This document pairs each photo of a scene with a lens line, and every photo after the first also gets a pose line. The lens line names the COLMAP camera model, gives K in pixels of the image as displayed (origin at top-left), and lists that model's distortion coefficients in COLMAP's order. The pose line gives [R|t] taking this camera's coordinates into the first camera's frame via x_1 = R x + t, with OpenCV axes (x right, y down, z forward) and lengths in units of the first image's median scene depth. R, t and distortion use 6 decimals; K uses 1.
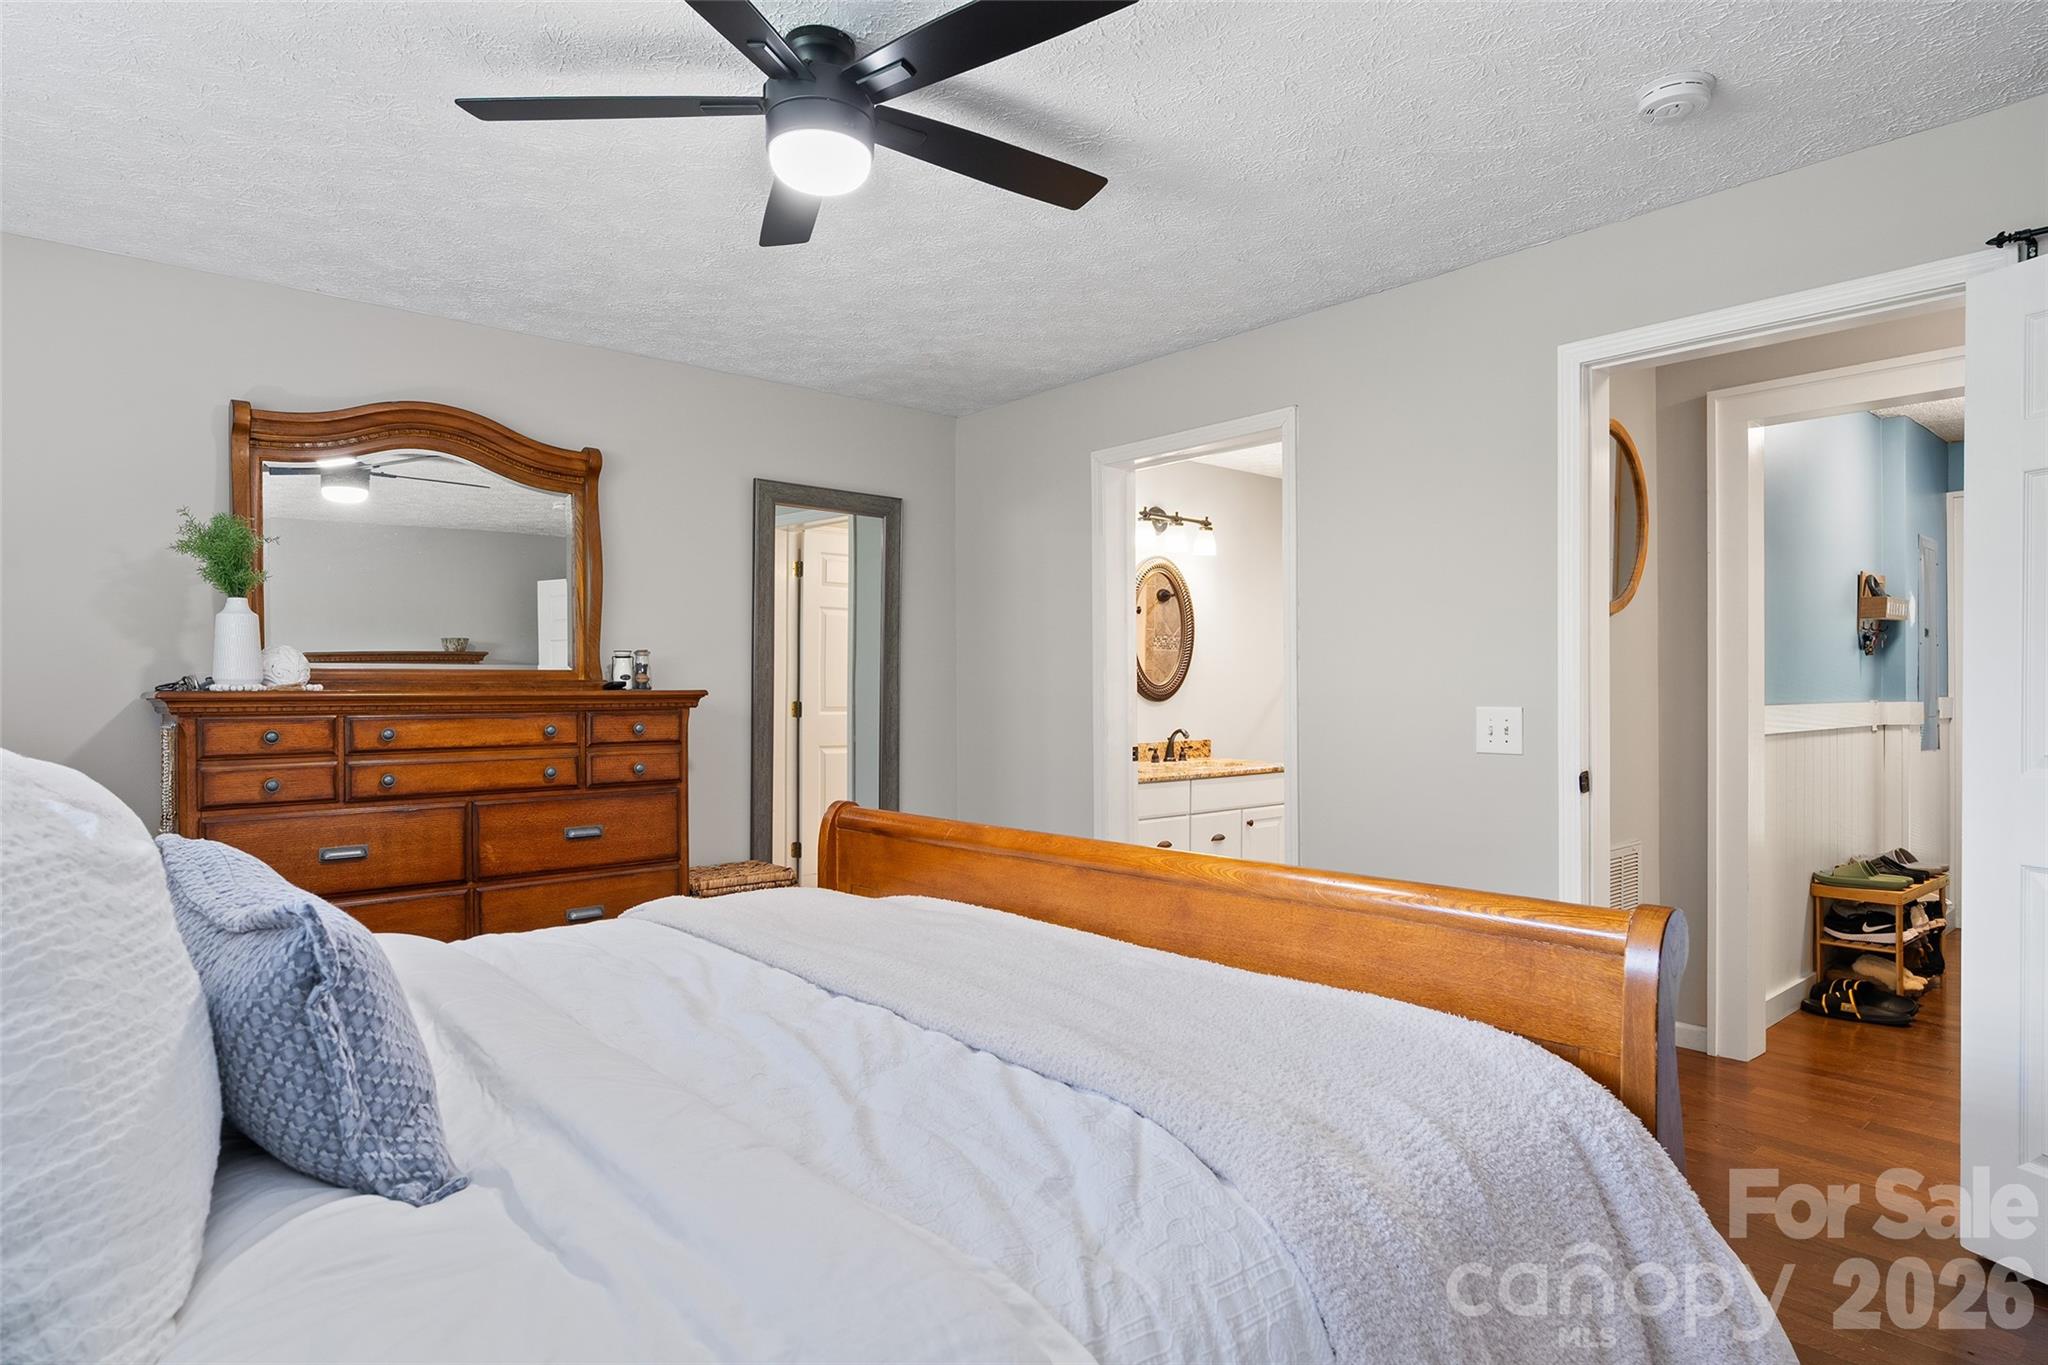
lens RADIAL K [[1120.1, 0, 1019.3], [0, 1120.1, 681.6], [0, 0, 1]] dist [0.004642, 0.000755]
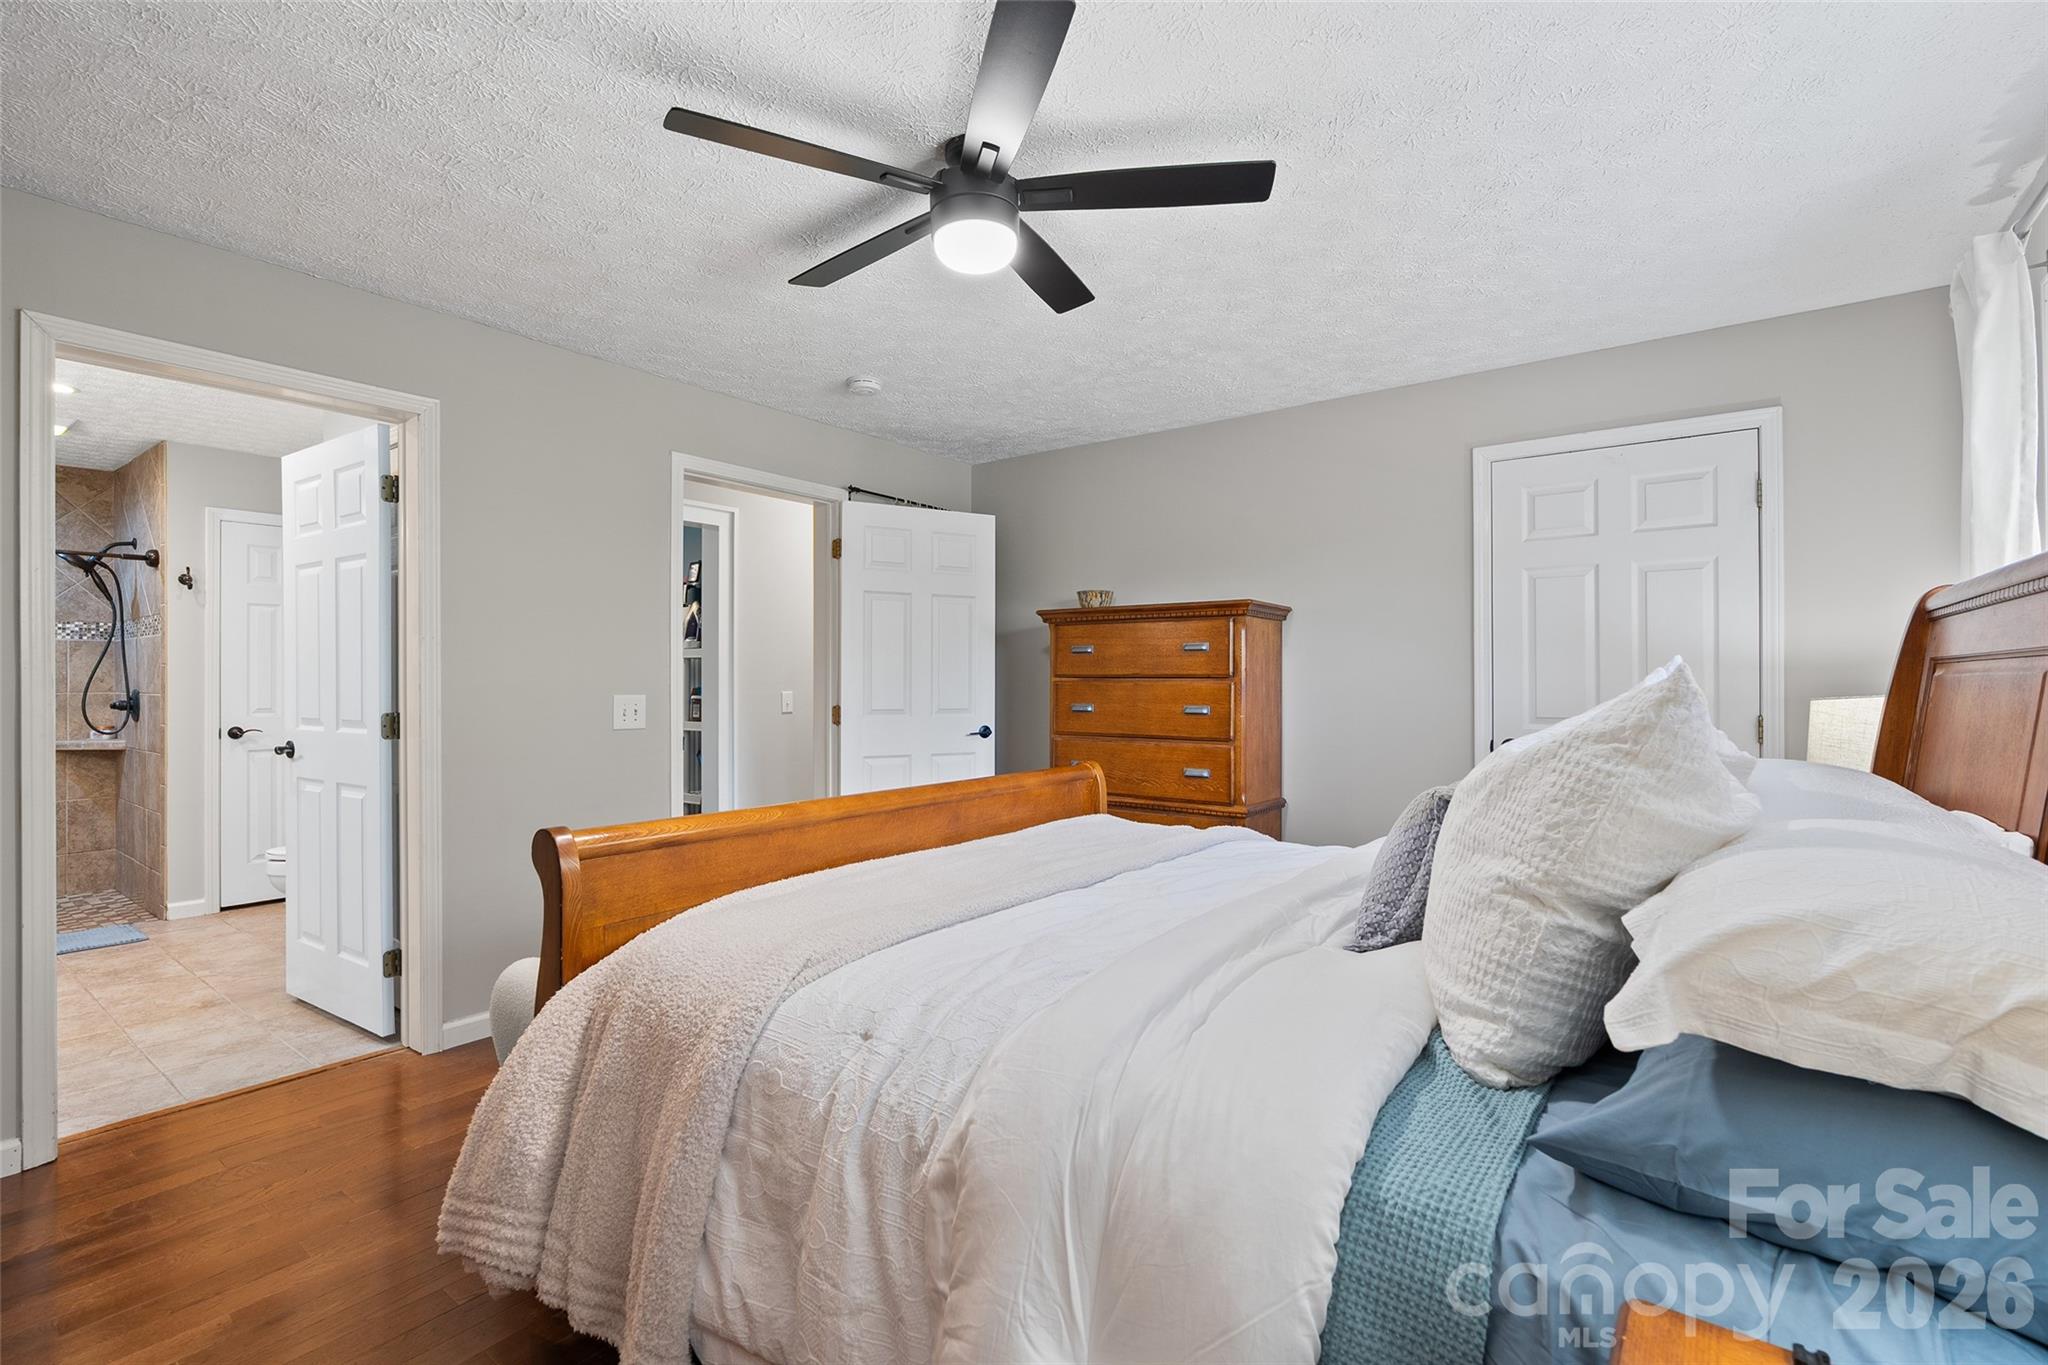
lens RADIAL K [[927.4, 0, 1029.5], [0, 927.4, 680.8], [0, 0, 1]] dist [-0.001311, 0.000837]
pose [[-0.207449, -0.007766, 0.978215, -0.788489], [-0.008442, 0.999945, 0.006149, -0.006205], [-0.978209, -0.006982, -0.207503, 0.756031]]
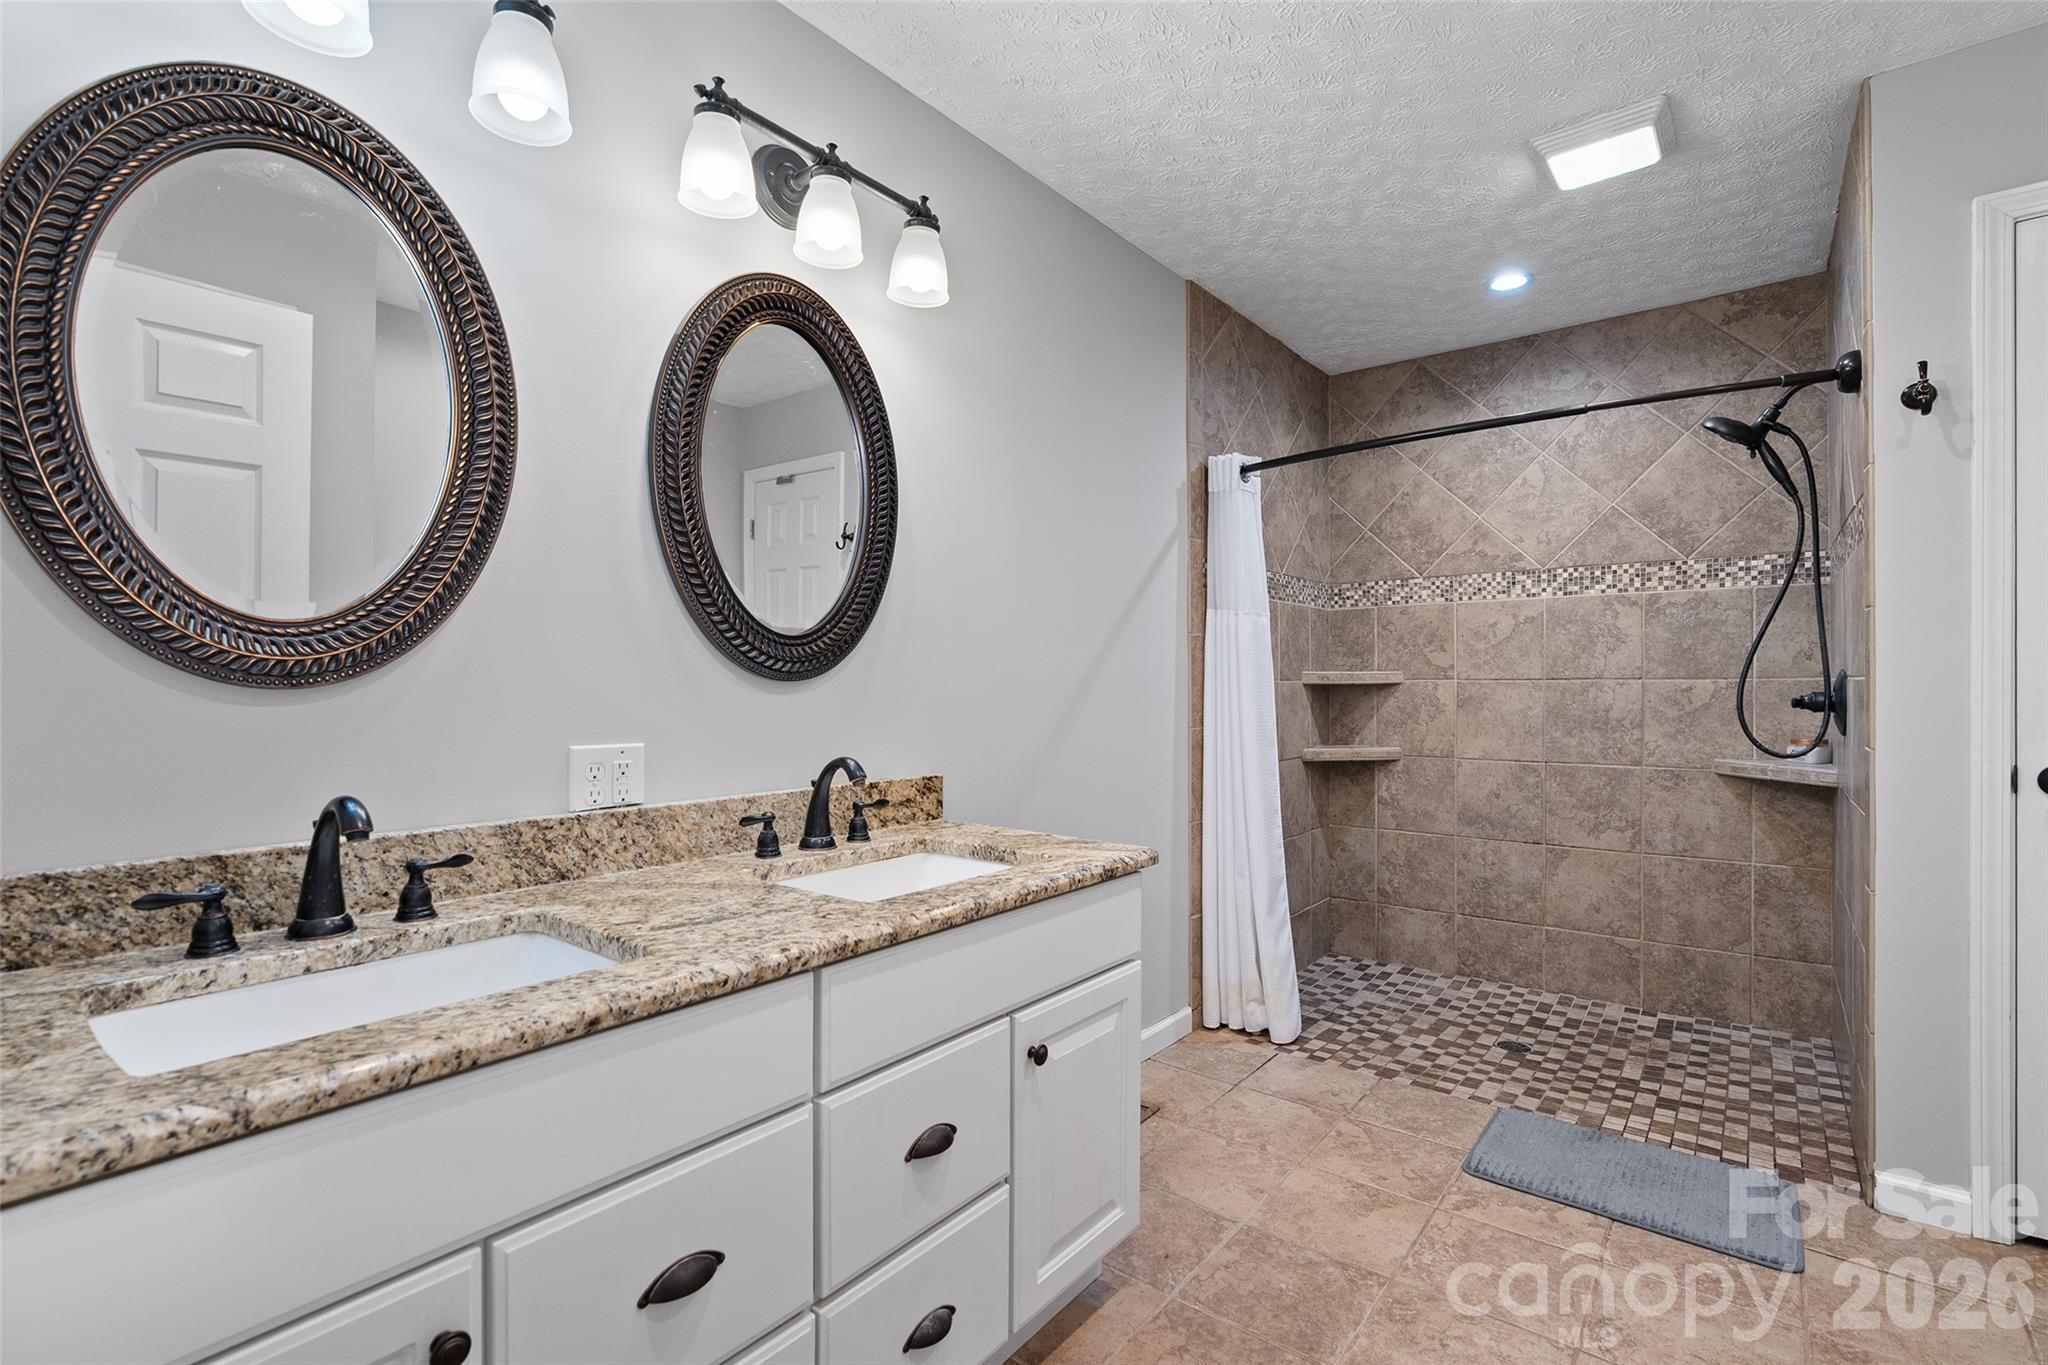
lens RADIAL K [[927.4, 0, 1031.9], [0, 927.4, 684.5], [0, 0, 1]] dist [-0.001311, 0.000837]
pose [[0.982279, -0.008463, 0.187233, 0.269943], [0.006855, 0.999934, 0.009234, 0.031742], [-0.187299, -0.007787, 0.982272, 1.287191]]
